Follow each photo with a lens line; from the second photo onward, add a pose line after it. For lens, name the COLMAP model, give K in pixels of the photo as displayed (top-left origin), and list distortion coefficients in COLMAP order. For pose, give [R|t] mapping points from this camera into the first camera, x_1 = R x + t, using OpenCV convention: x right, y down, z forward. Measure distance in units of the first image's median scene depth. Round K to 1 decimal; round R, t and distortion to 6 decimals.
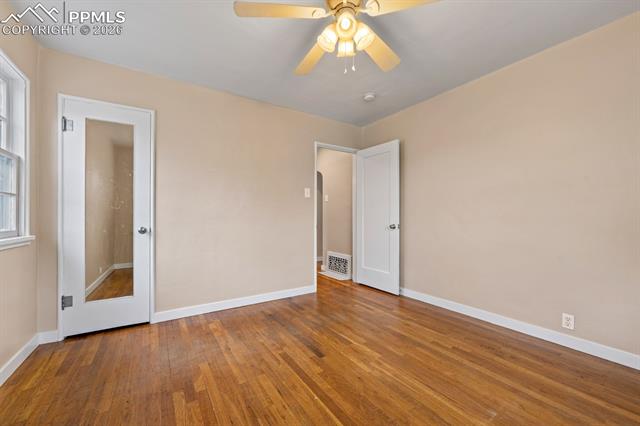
lens RADIAL K [[254.3, 0, 319.7], [0, 254.3, 214.4], [0, 0, 1]] dist [0.001165, 0.000258]
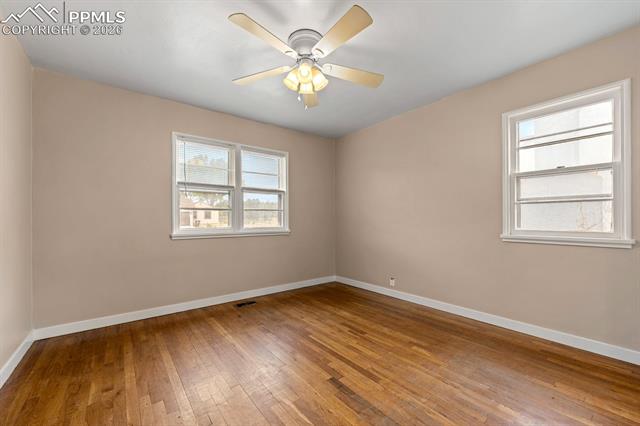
lens RADIAL K [[254.3, 0, 322.0], [0, 254.3, 218.2], [0, 0, 1]] dist [0.001165, 0.000258]
pose [[-0.994851, 0.004047, -0.101271, 0.136093], [0.005409, 0.999899, -0.013175, 0.007460], [0.101208, -0.013655, -0.994772, 1.981653]]
